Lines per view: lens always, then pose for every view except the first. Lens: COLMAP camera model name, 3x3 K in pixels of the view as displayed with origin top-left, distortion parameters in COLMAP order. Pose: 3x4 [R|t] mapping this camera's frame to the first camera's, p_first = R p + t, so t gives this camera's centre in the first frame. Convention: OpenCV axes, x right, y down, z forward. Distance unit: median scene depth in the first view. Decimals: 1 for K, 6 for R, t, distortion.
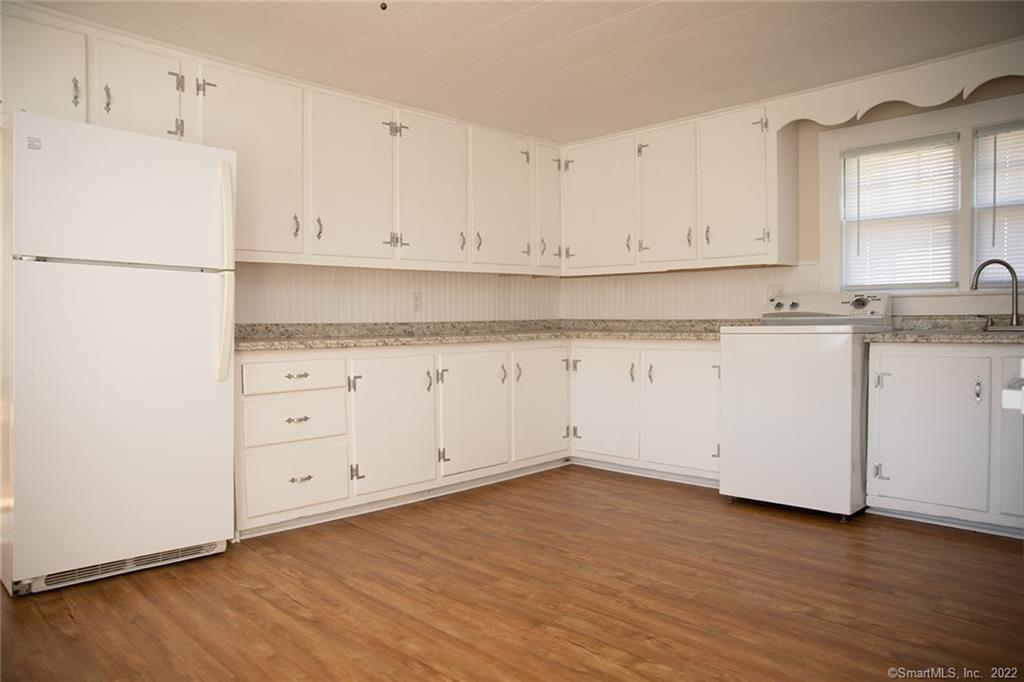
lens RADIAL K [[691.5, 0, 509.6], [0, 691.5, 343.7], [0, 0, 1]] dist [-0.114537, 0.088637]
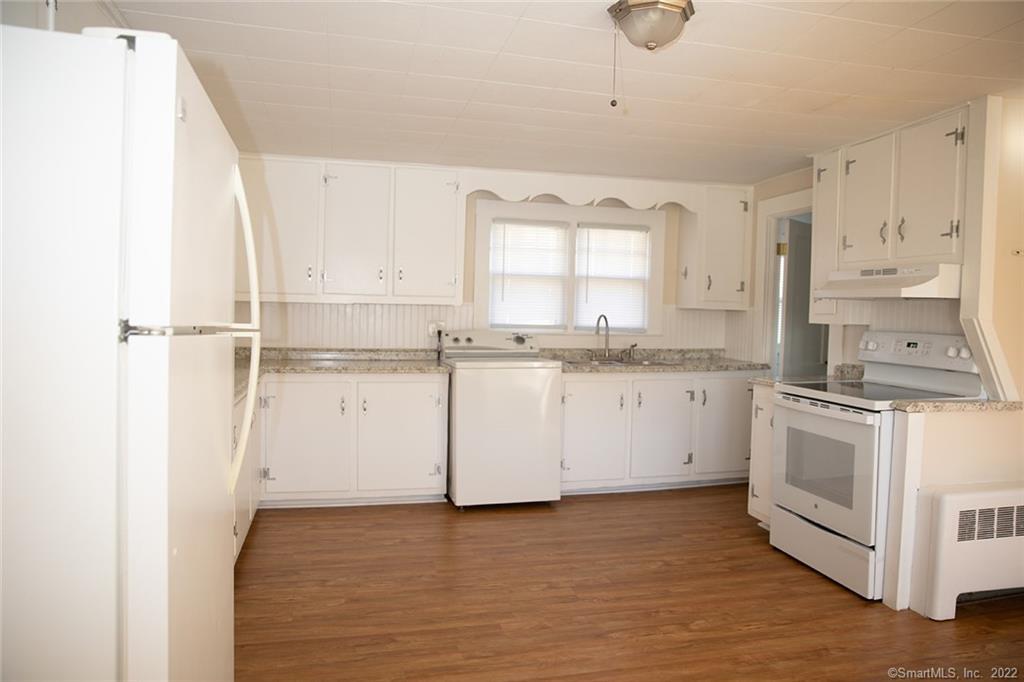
lens RADIAL K [[691.5, 0, 509.6], [0, 691.5, 343.7], [0, 0, 1]] dist [-0.114537, 0.088637]
pose [[0.518083, -0.018997, 0.855119, -0.724222], [0.003673, 0.999794, 0.019986, -0.089562], [-0.855323, -0.007213, 0.518046, 0.356483]]
